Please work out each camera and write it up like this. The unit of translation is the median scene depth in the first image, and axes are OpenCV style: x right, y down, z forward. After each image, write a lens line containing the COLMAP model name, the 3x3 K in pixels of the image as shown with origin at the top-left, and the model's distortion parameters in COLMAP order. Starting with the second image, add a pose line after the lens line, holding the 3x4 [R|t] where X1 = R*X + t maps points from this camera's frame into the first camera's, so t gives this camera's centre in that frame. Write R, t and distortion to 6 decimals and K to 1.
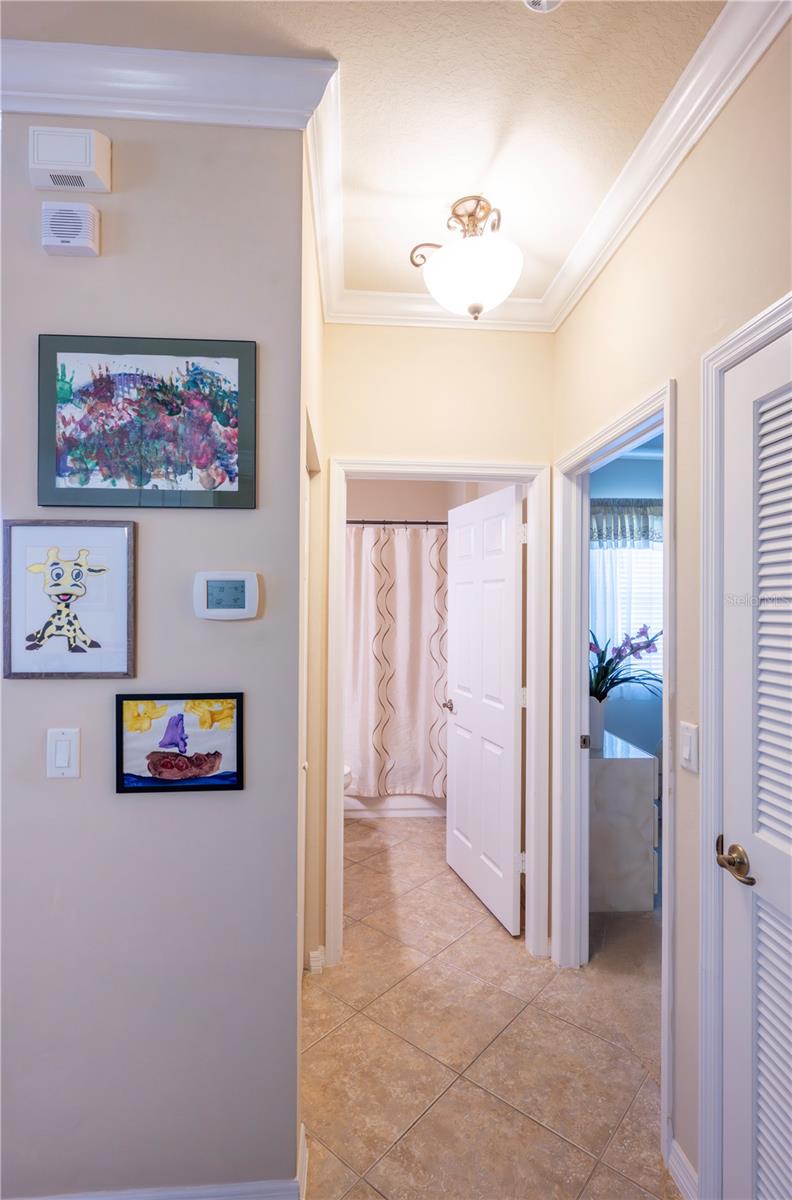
lens RADIAL K [[600.2, 0, 396.0], [0, 600.2, 600.0], [0, 0, 1]] dist [0.002234, 0.000272]
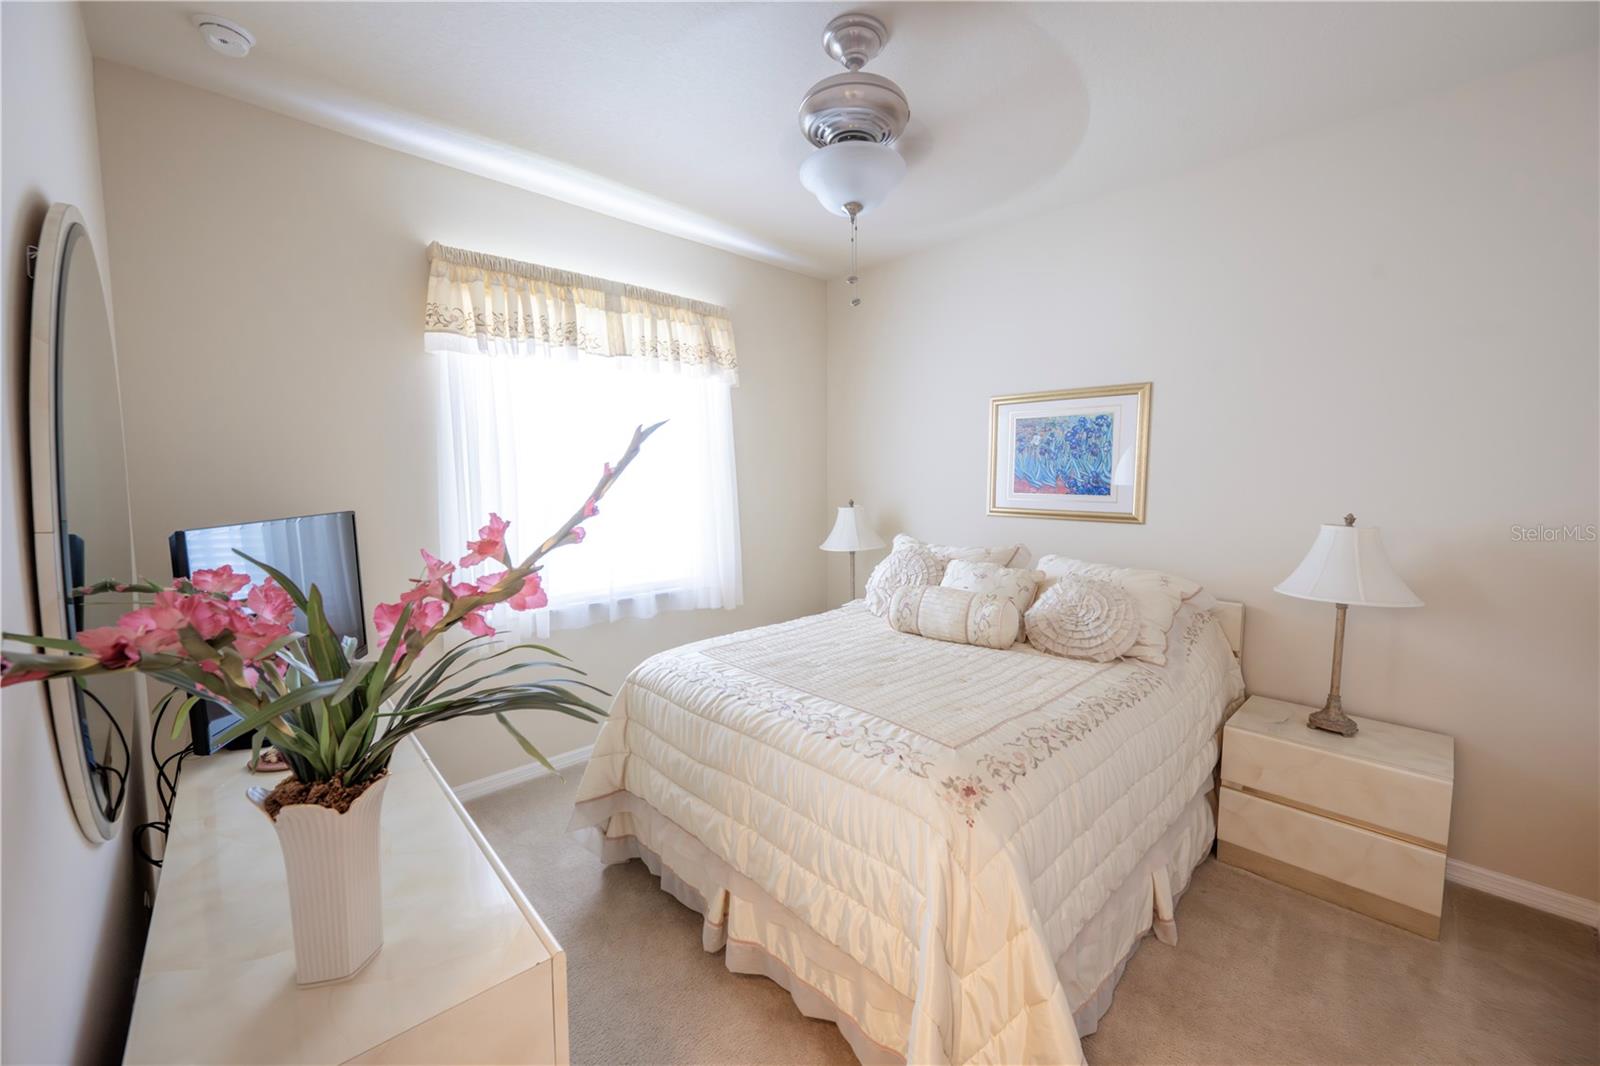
lens RADIAL K [[626.3, 0, 800.9], [0, 626.3, 536.0], [0, 0, 1]] dist [-0.001255, 0.000031]
pose [[0.772119, -0.072243, 0.631359, 0.694763], [0.007144, 0.994441, 0.105052, 0.045393], [-0.635438, -0.076603, 0.768343, 1.412092]]
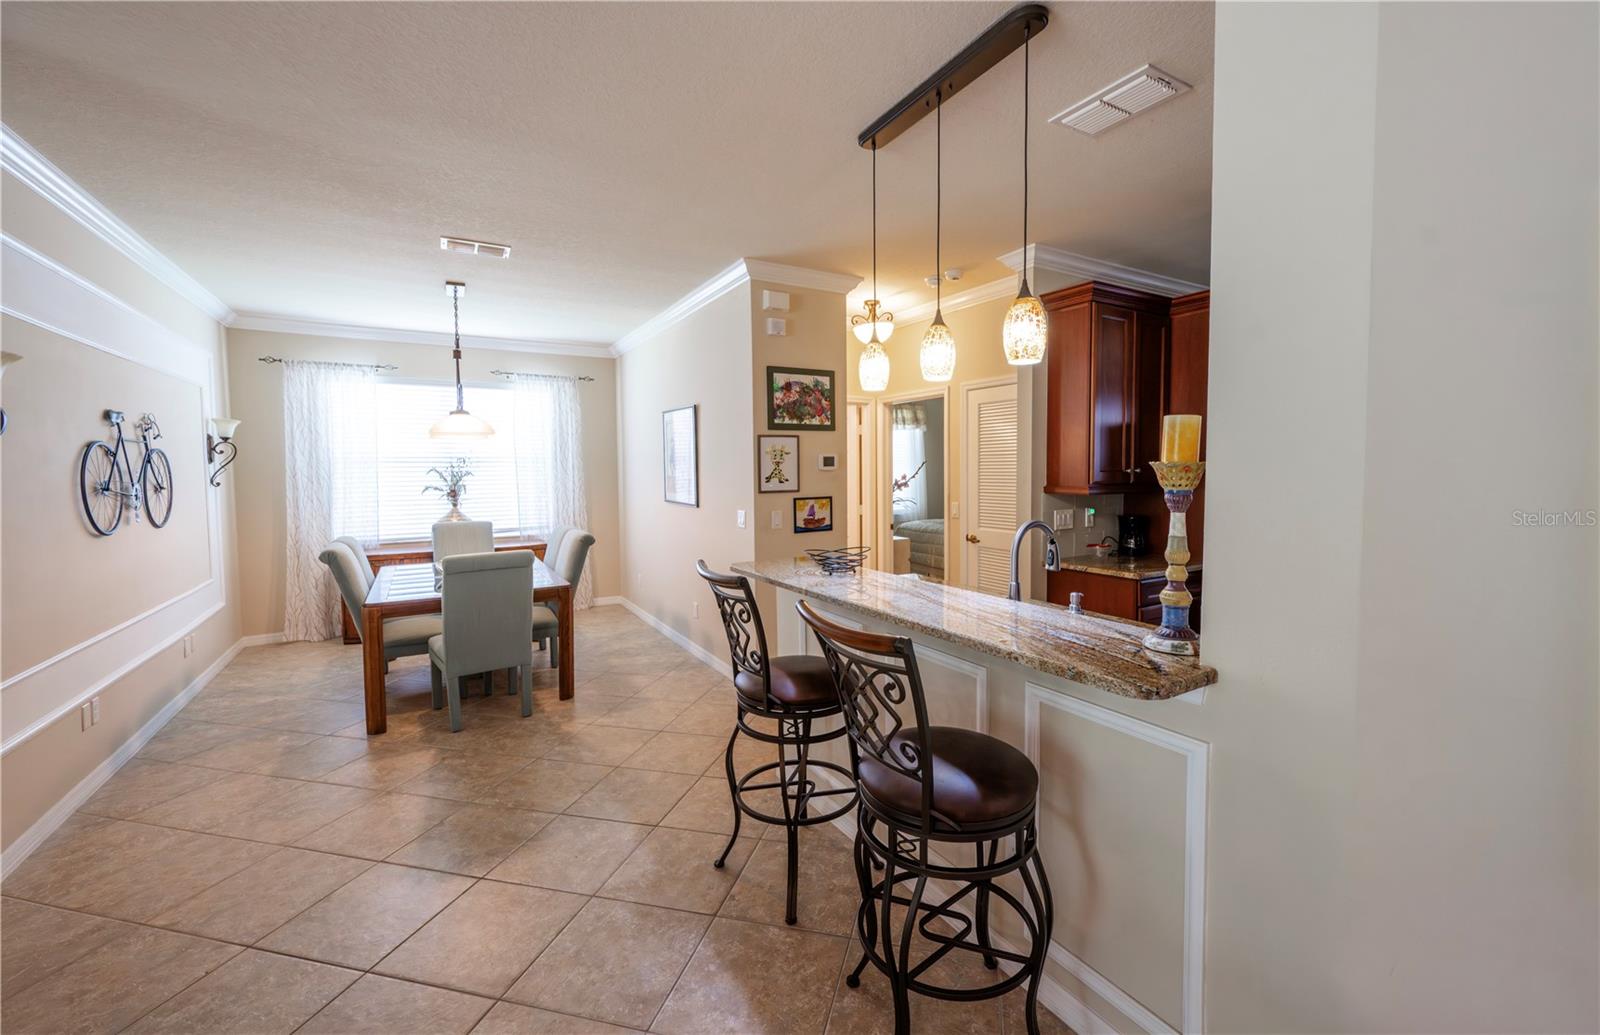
lens RADIAL K [[656.2, 0, 830.9], [0, 656.2, 496.7], [0, 0, 1]] dist [-0.001478, -0.000004]
pose [[0.886282, -0.035457, 0.461787, -1.698219], [0.011414, 0.998435, 0.054755, -0.012717], [-0.463006, -0.043258, 0.885299, -1.744015]]
